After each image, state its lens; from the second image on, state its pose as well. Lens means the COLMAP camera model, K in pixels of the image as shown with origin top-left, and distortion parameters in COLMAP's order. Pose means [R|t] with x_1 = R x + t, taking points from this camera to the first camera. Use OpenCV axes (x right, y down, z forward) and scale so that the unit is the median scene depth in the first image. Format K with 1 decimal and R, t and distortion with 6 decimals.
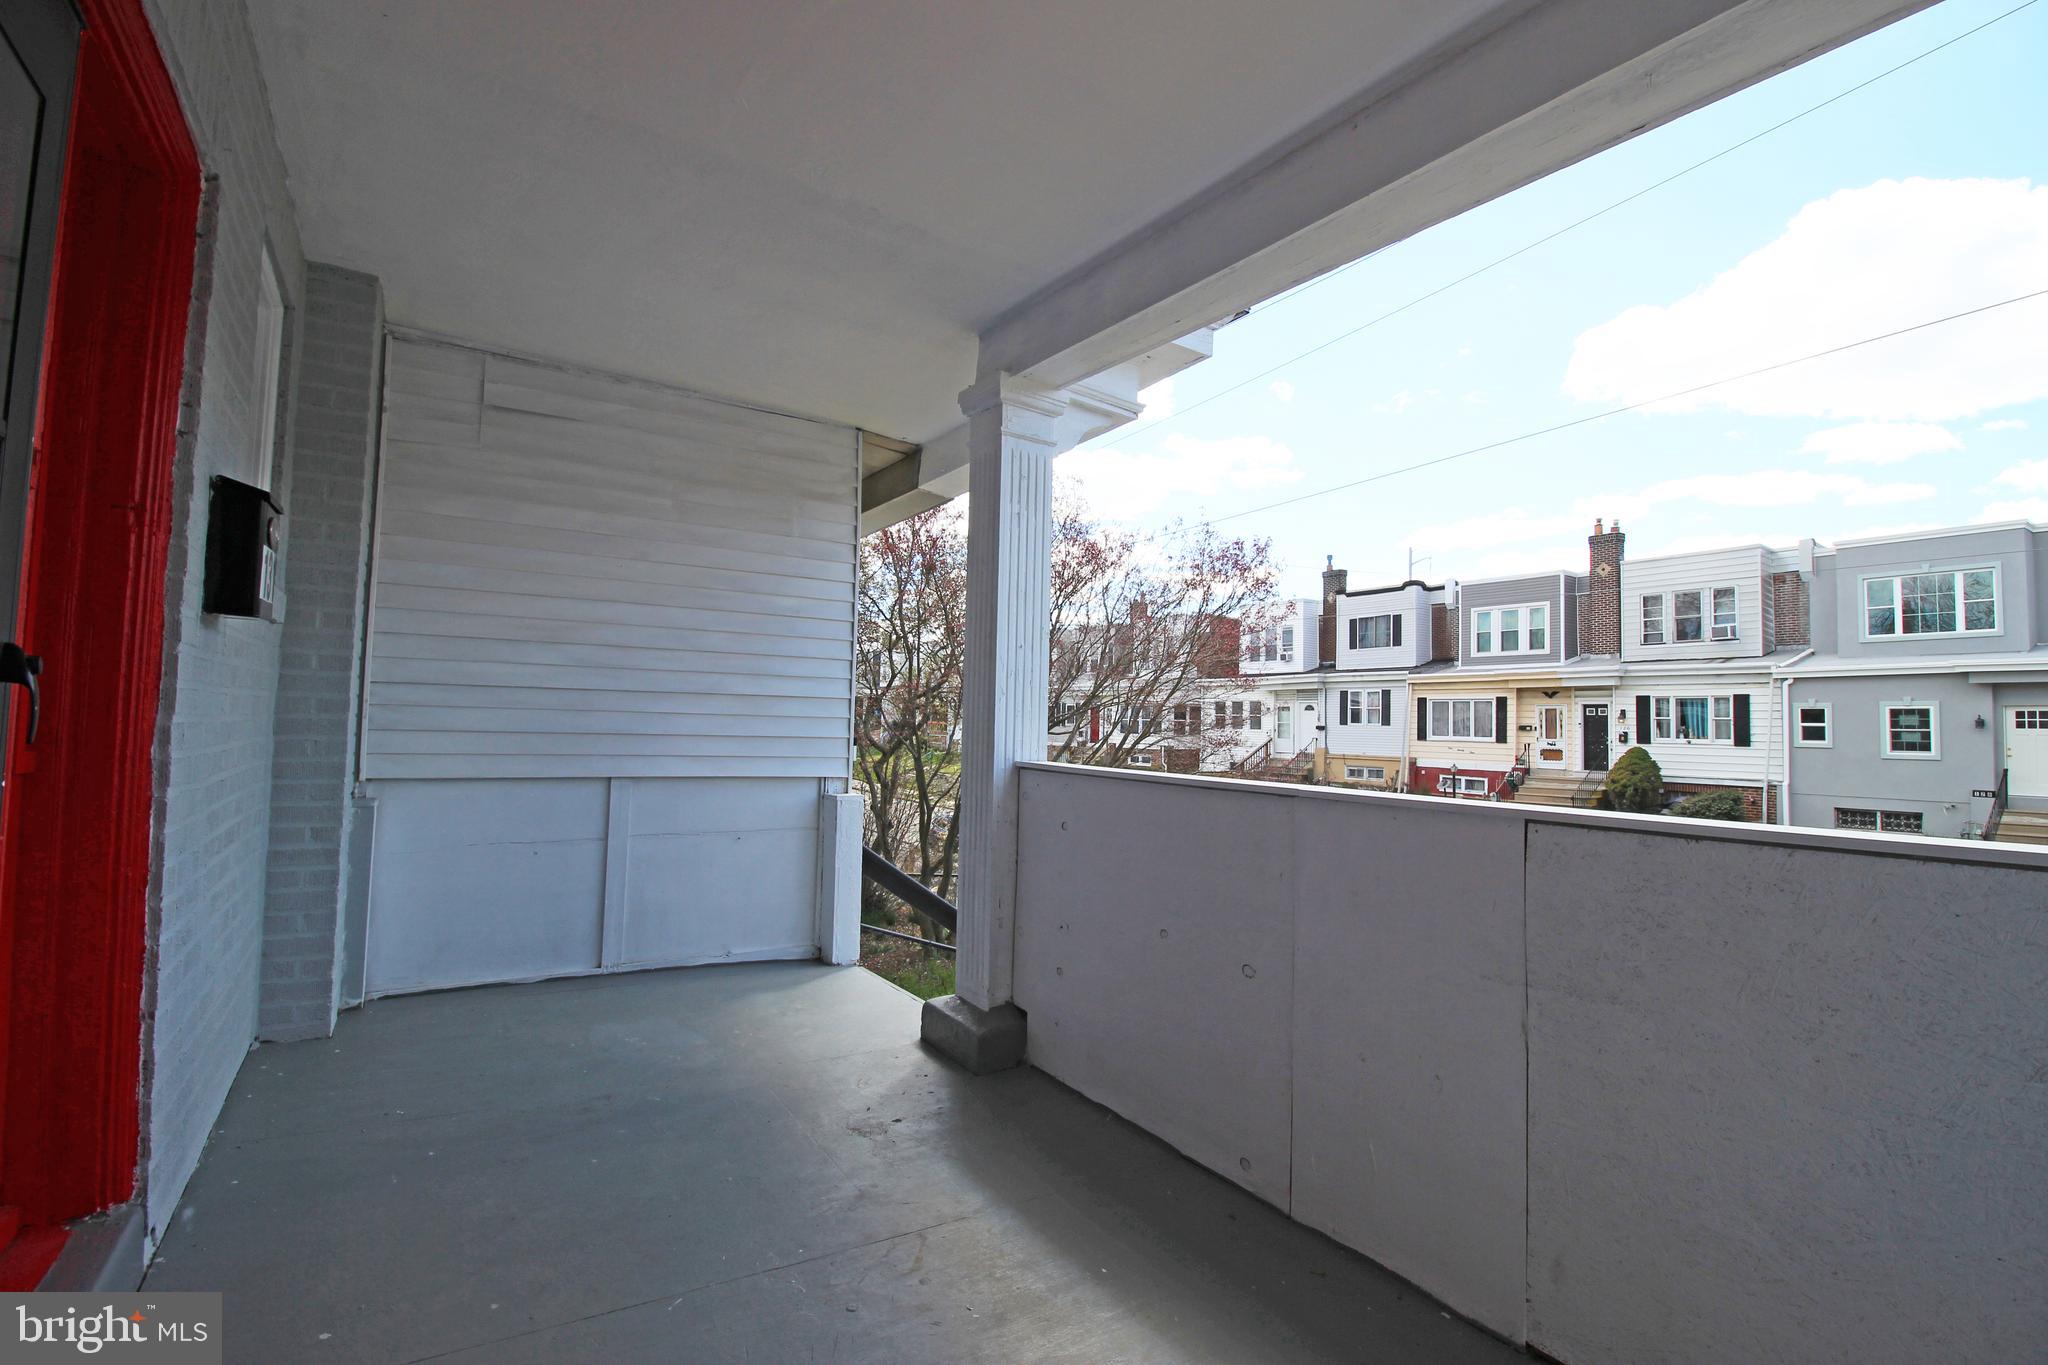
lens RADIAL K [[953.2, 0, 1032.7], [0, 953.2, 669.3], [0, 0, 1]] dist [-0.007627, -0.009047]
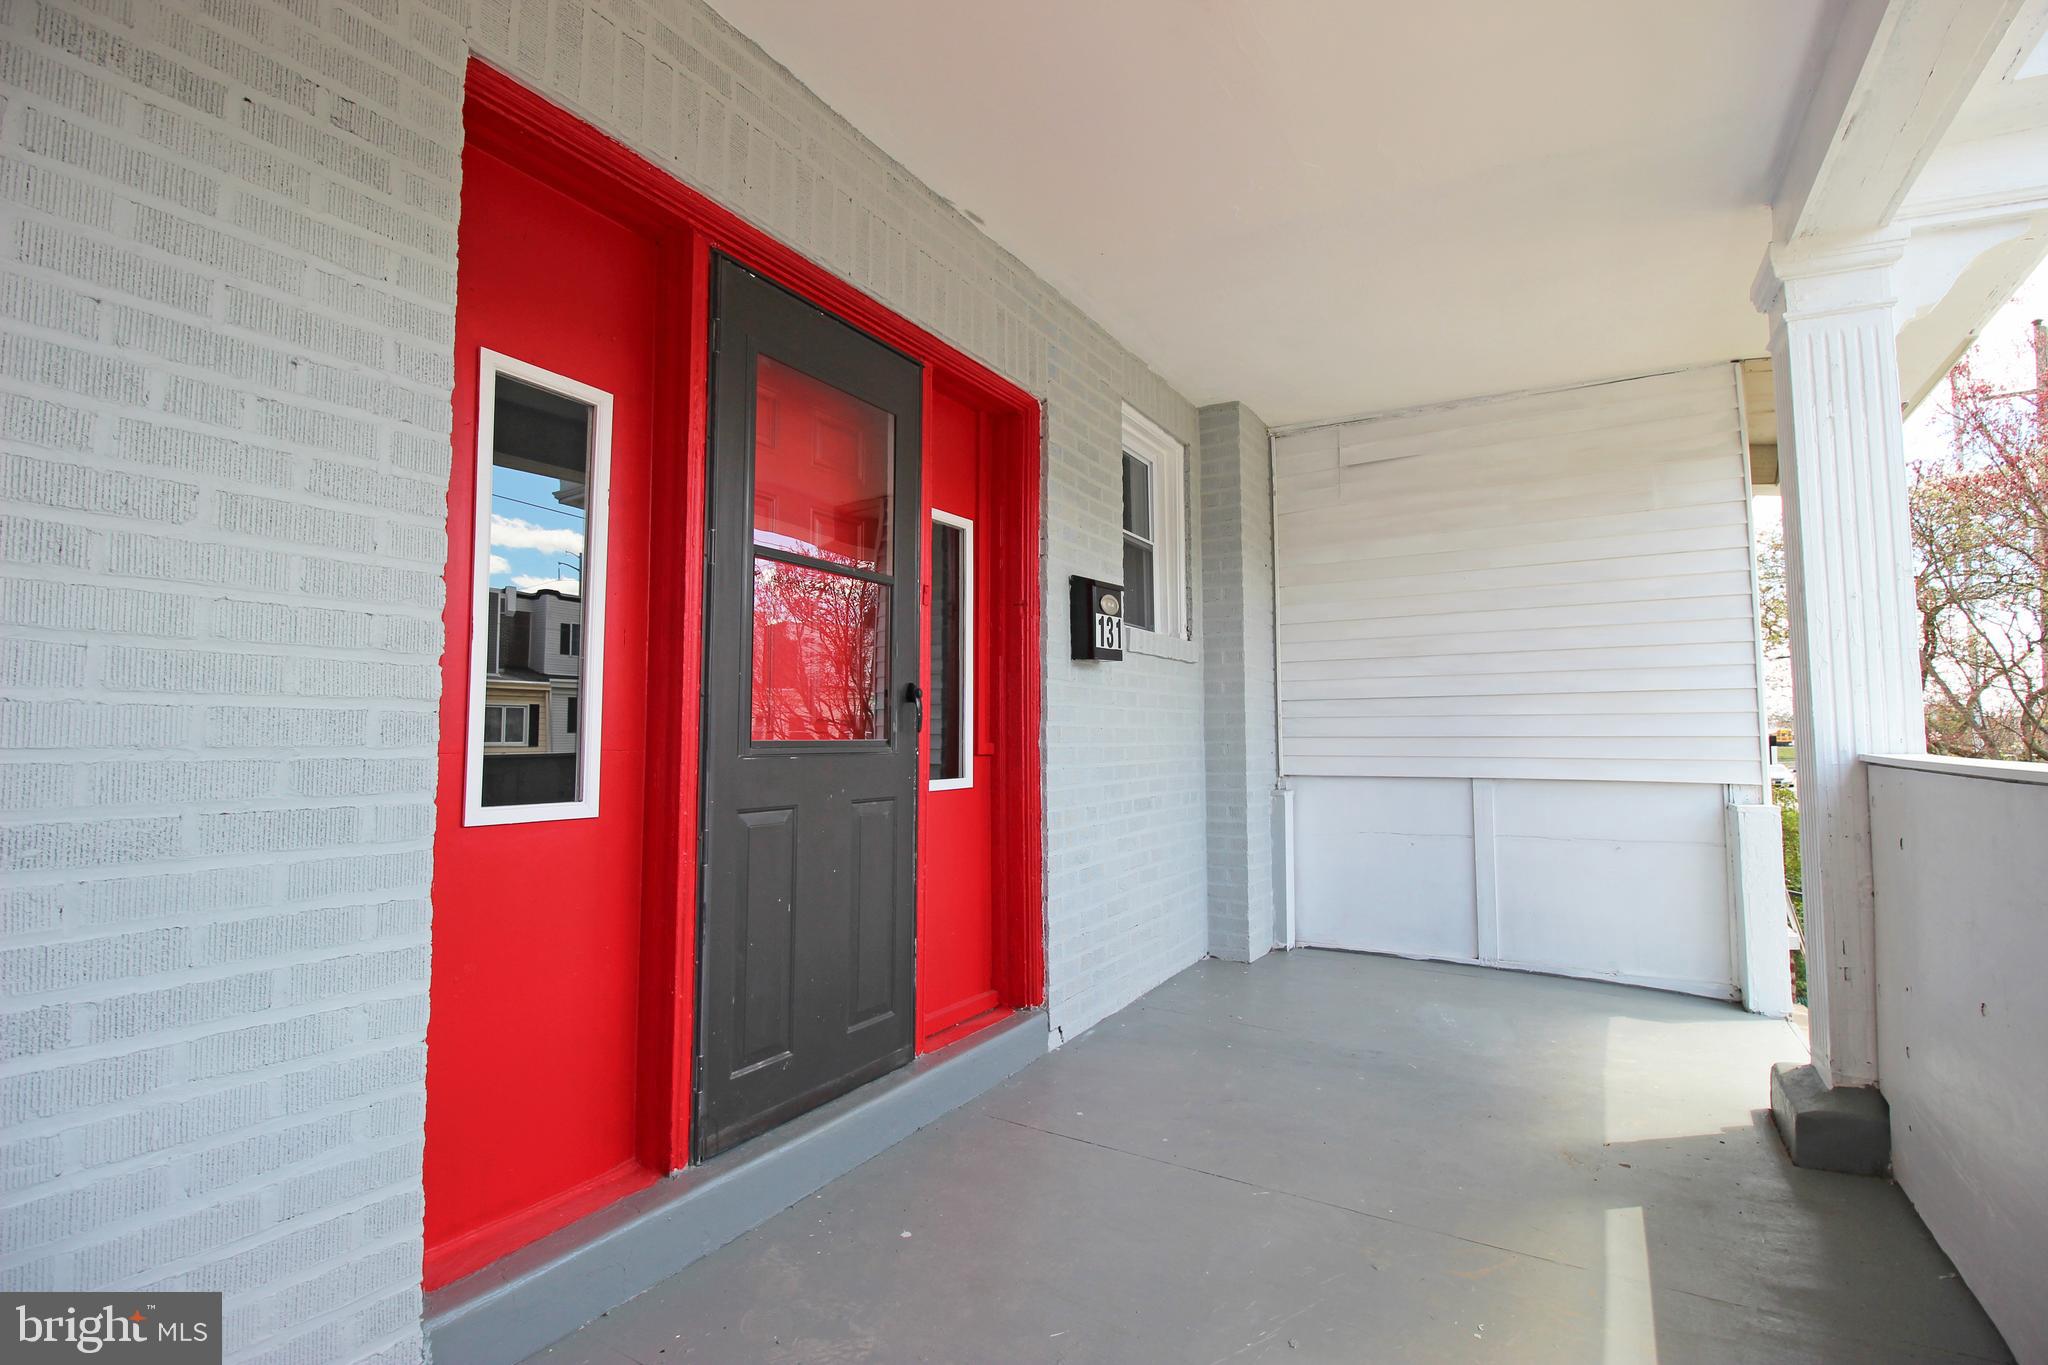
lens RADIAL K [[953.2, 0, 1060.4], [0, 953.2, 673.0], [0, 0, 1]] dist [-0.007627, -0.009047]
pose [[0.451256, -0.087273, -0.888117, 0.346214], [0.066370, 0.995732, -0.064126, 0.040192], [0.889923, -0.030007, 0.455123, 0.133646]]
